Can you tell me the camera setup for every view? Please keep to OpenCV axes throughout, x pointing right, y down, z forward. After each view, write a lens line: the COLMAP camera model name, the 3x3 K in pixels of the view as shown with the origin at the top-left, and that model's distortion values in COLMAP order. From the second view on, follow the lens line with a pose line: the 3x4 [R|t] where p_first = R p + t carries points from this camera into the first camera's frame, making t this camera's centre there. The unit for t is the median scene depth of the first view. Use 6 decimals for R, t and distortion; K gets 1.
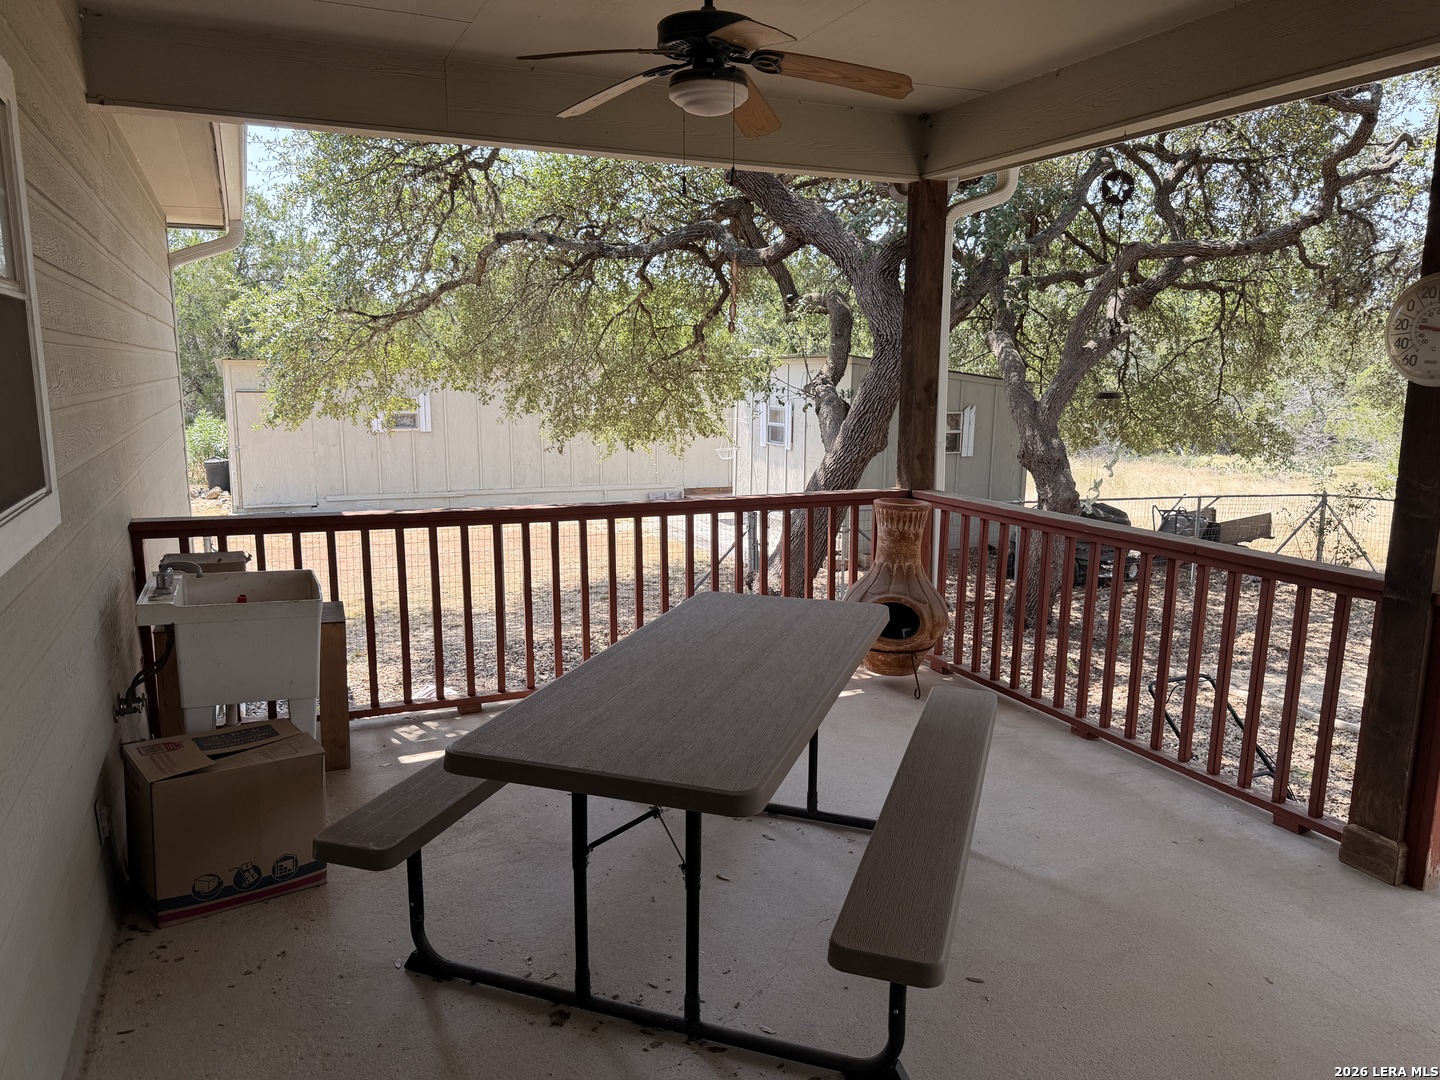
lens RADIAL K [[1013.6, 0, 720.0], [0, 1013.6, 540.0], [0, 0, 1]] dist [0.001967, -0.002391]
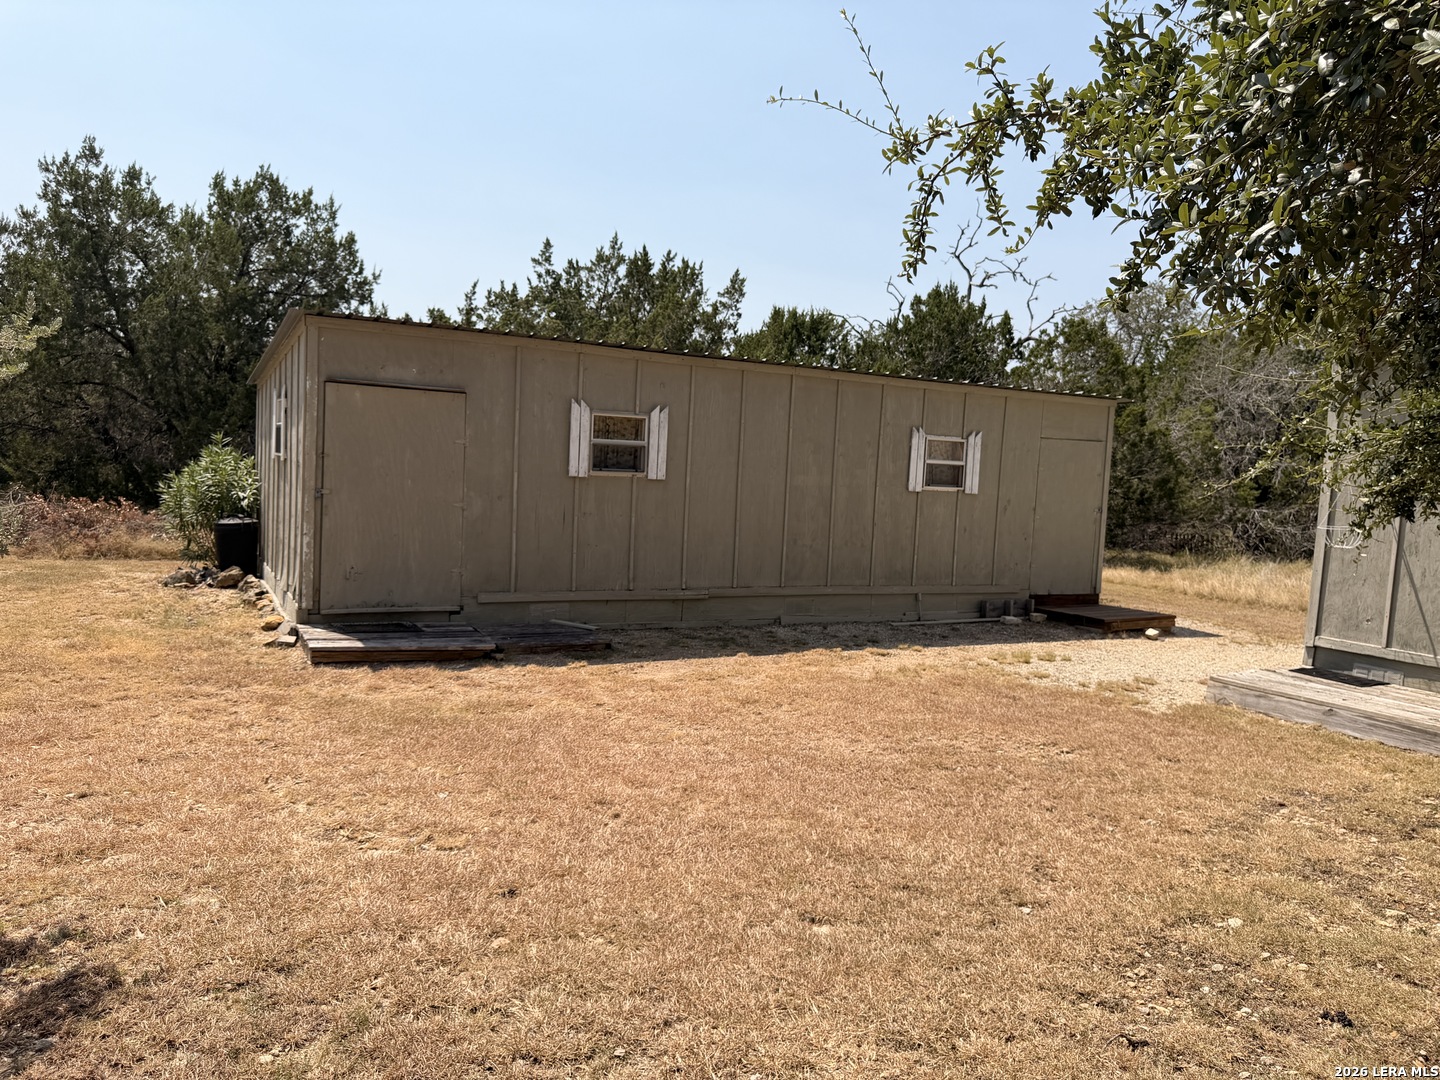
lens RADIAL K [[977.4, 0, 720.0], [0, 977.4, 540.0], [0, 0, 1]] dist [0.003645, -0.040246]
pose [[0.996676, 0.034801, 0.073657, -0.278812], [-0.028033, 0.995457, -0.090992, -0.025993], [-0.076489, 0.088625, 0.993124, 0.452842]]
